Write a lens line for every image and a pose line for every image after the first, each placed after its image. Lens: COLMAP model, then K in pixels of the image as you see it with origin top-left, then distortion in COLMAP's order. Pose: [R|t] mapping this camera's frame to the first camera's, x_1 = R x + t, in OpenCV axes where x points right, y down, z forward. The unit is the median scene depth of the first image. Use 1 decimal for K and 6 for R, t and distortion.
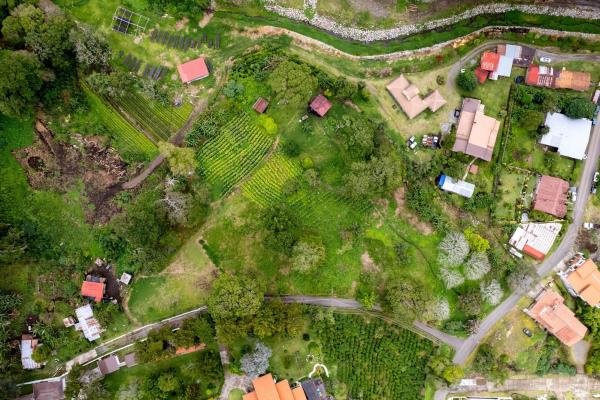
lens RADIAL K [[386.4, 0, 298.7], [0, 386.4, 201.7], [0, 0, 1]] dist [-0.079299, 0.073209]
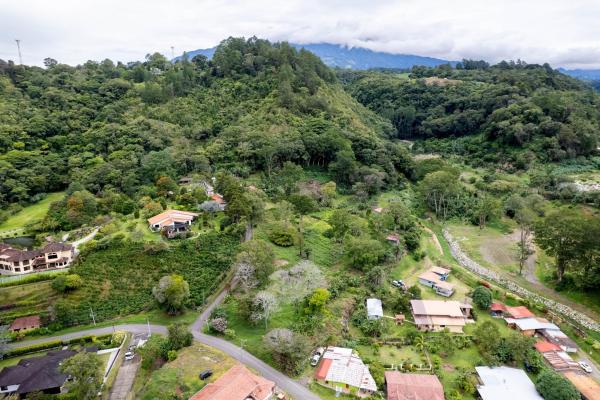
lens RADIAL K [[386.4, 0, 298.7], [0, 386.4, 201.7], [0, 0, 1]] dist [-0.079299, 0.073209]
pose [[0.172491, 0.240159, -0.955285, 1.211465], [-0.984969, 0.033081, -0.169535, 0.289227], [-0.009113, 0.970170, 0.242256, 0.535153]]
